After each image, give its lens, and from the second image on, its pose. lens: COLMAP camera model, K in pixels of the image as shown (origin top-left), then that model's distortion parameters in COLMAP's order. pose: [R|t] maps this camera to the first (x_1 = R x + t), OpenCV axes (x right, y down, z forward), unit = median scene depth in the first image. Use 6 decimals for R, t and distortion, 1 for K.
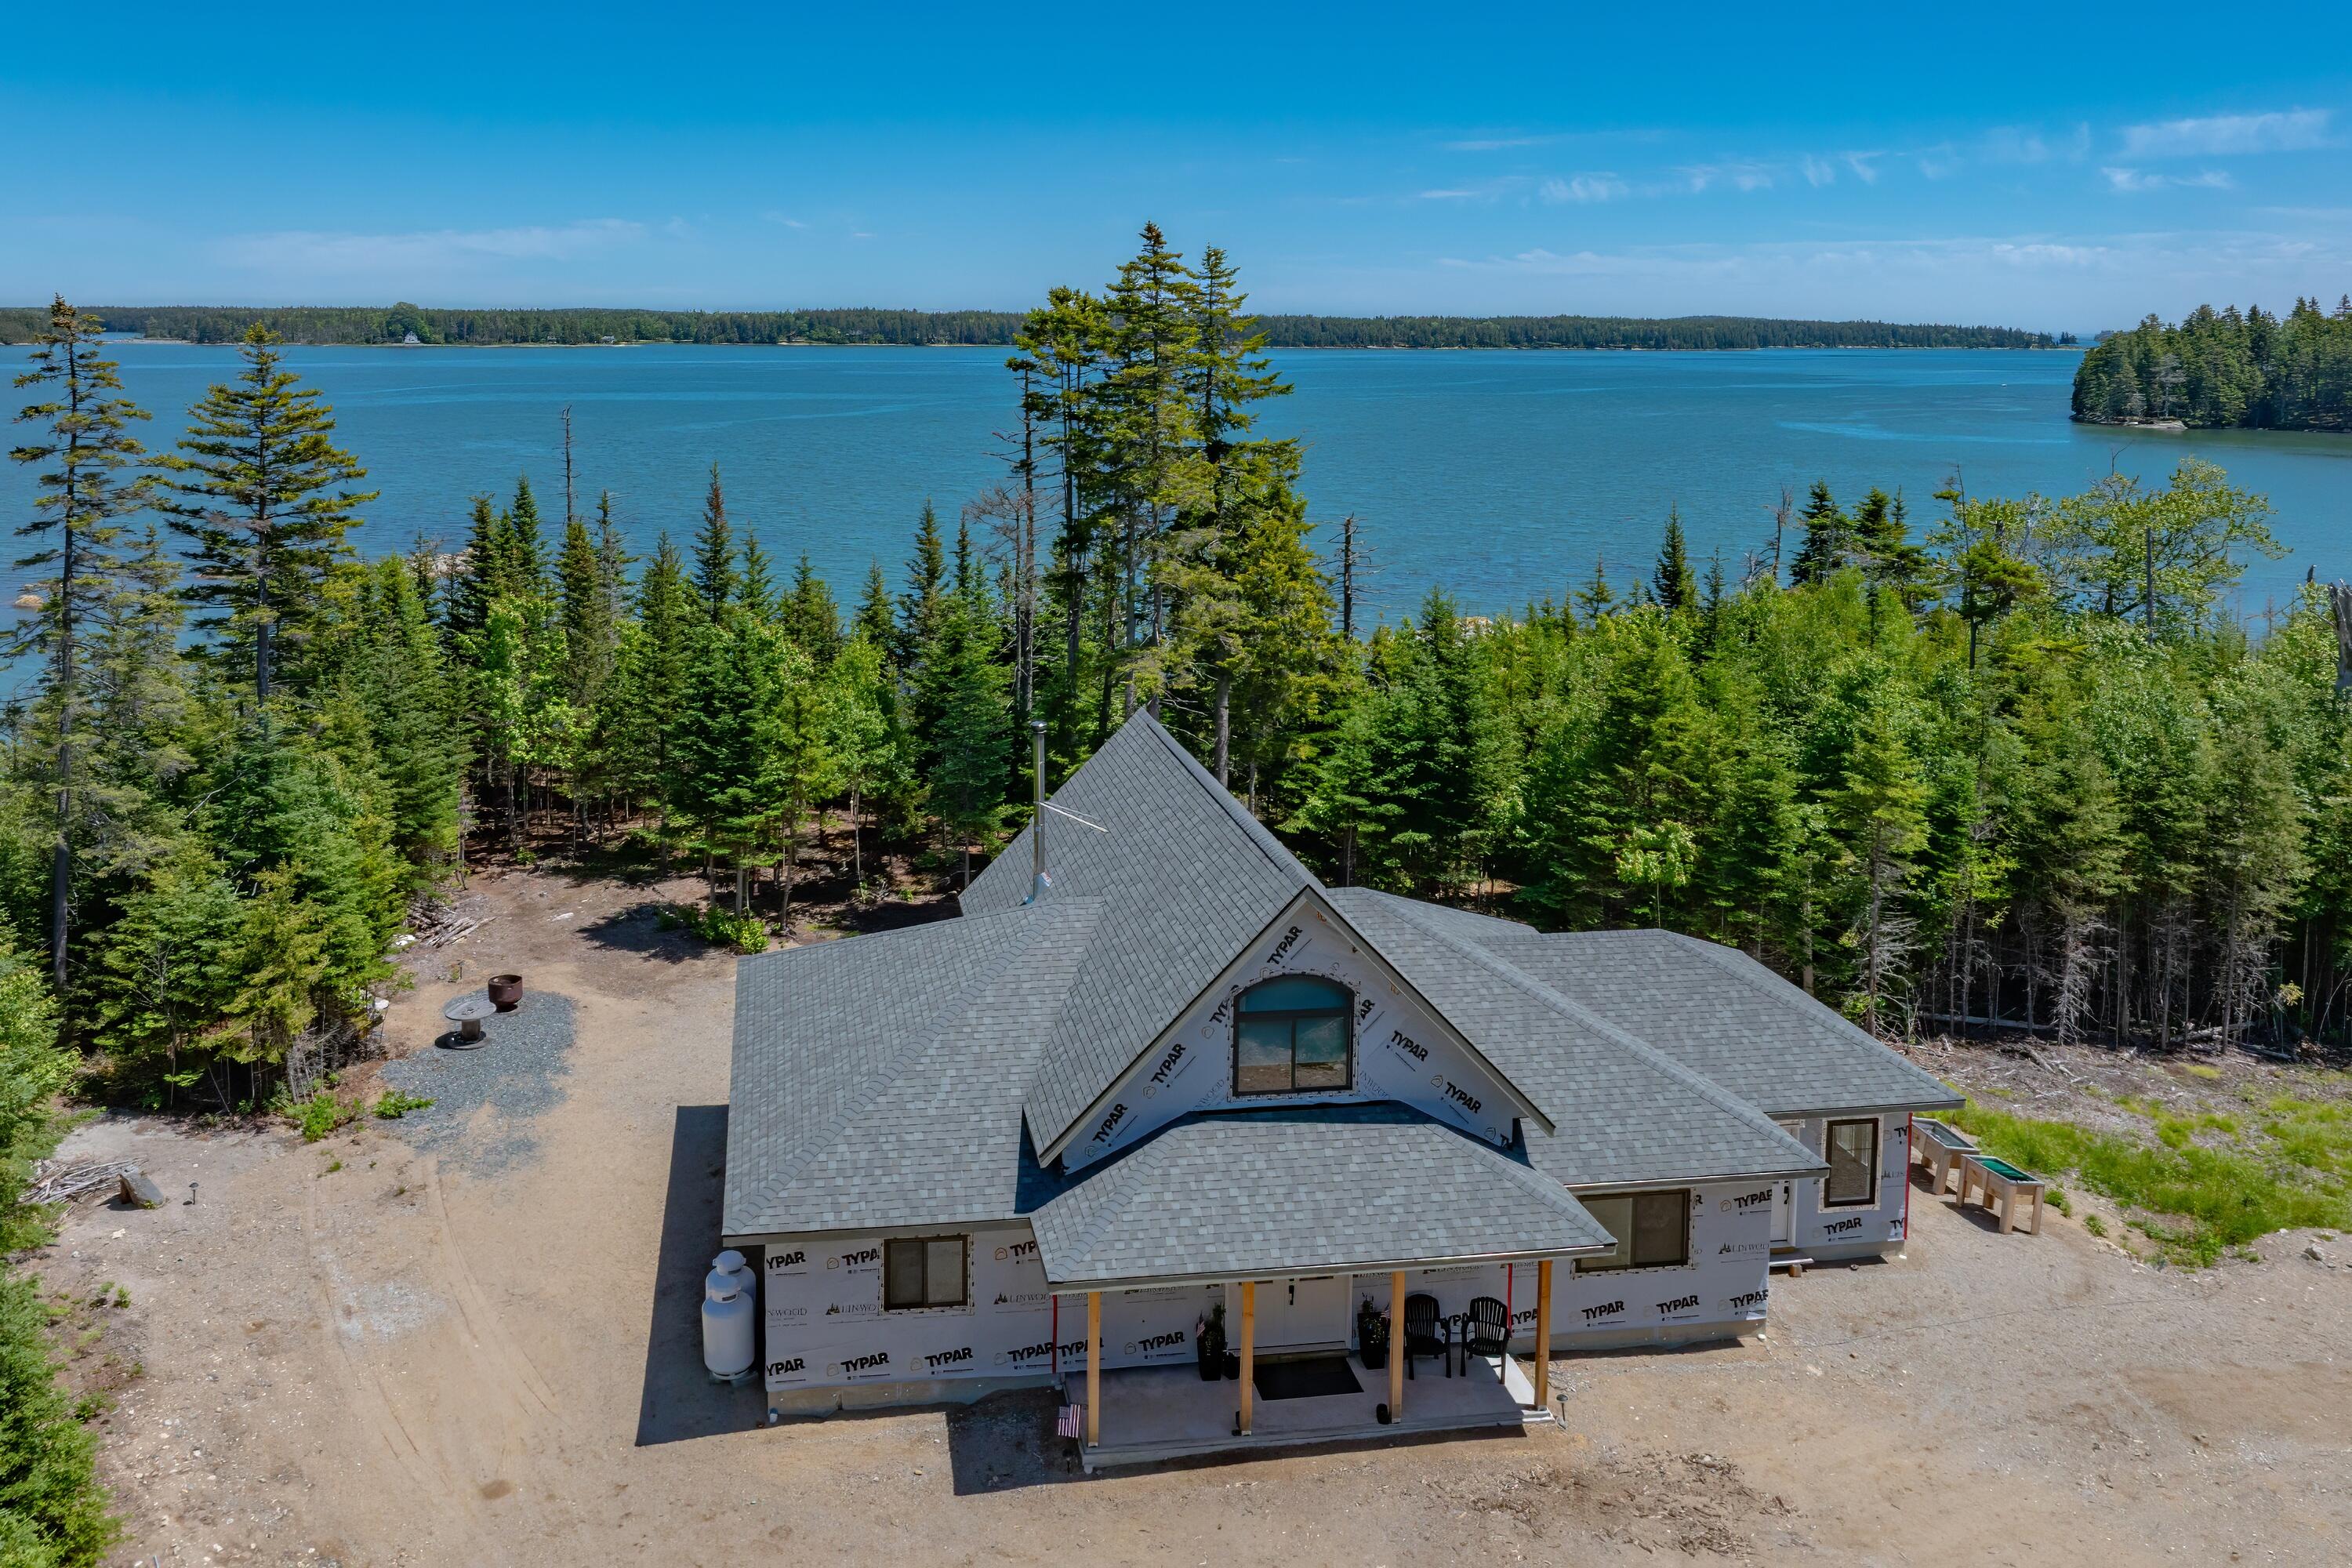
lens RADIAL K [[1779.0, 0, 1044.0], [0, 1779.0, 449.7], [0, 0, 1]] dist [-0.030160, -0.005881]
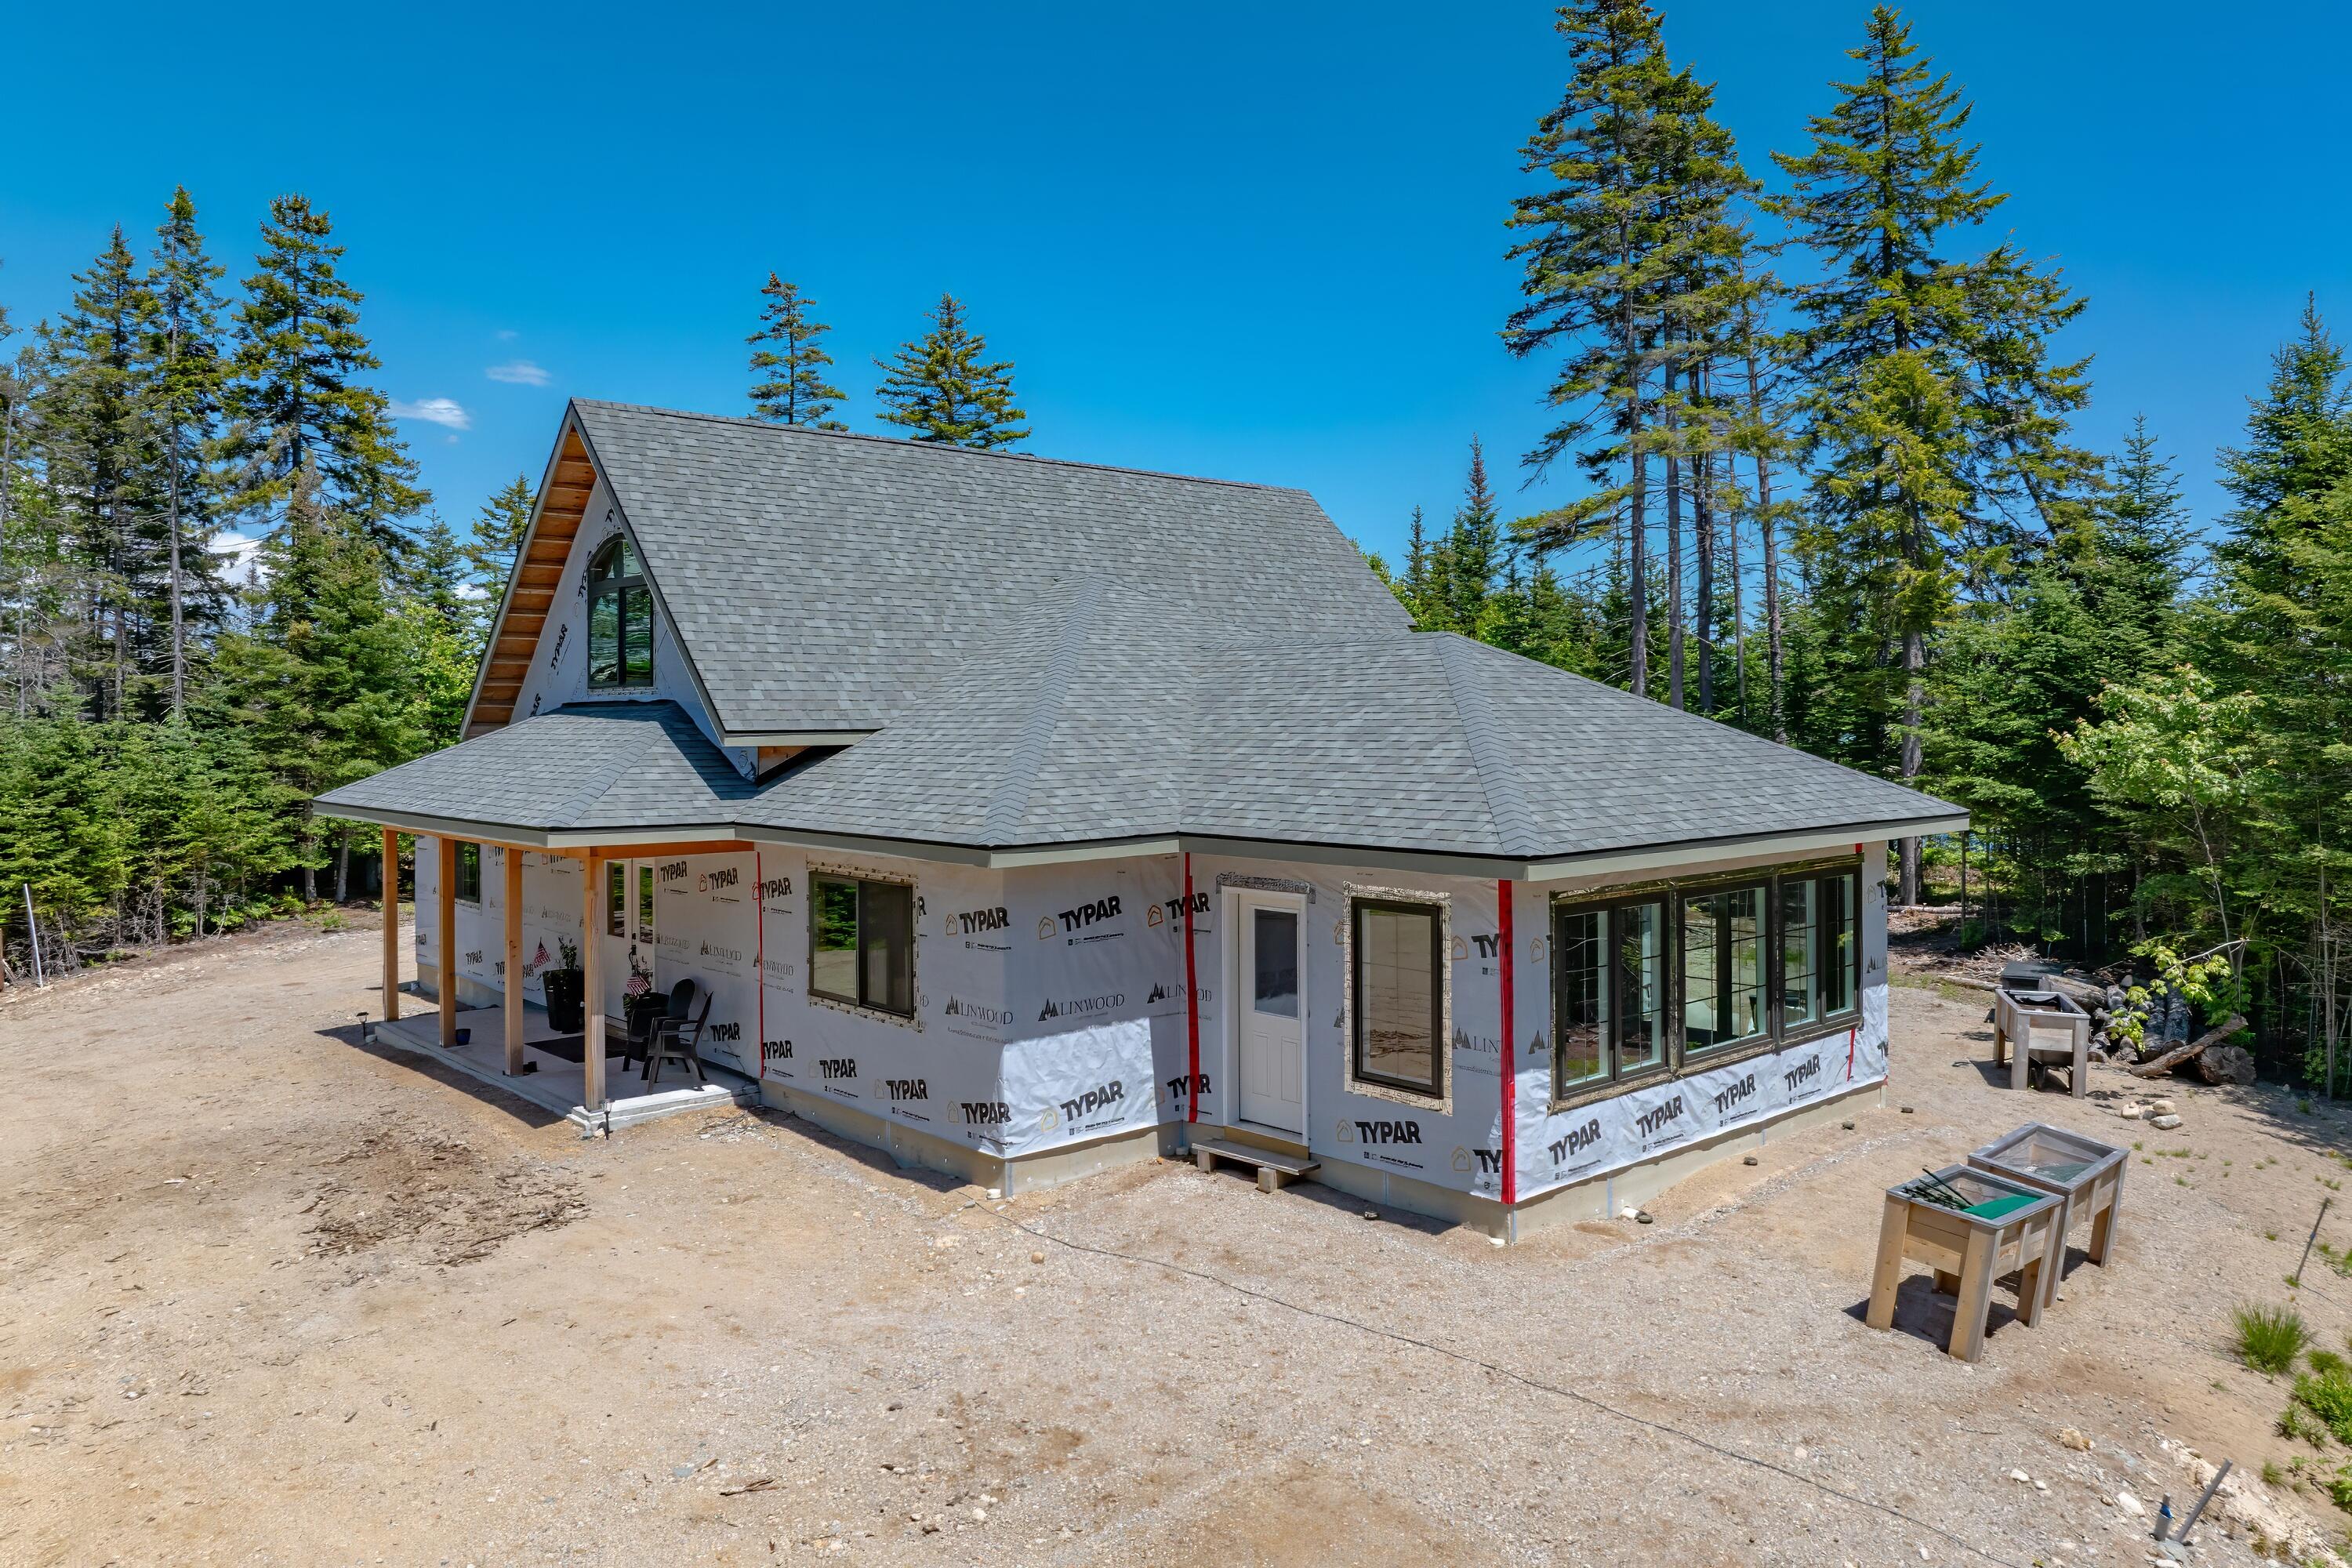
lens RADIAL K [[1643.7, 0, 1177.6], [0, 1643.7, 841.0], [0, 0, 1]] dist [-0.033636, -0.002701]
pose [[0.566325, 0.050258, -0.822648, 0.657650], [-0.040642, 0.998628, 0.033031, 0.296403], [0.823179, 0.014727, 0.567591, 0.591757]]
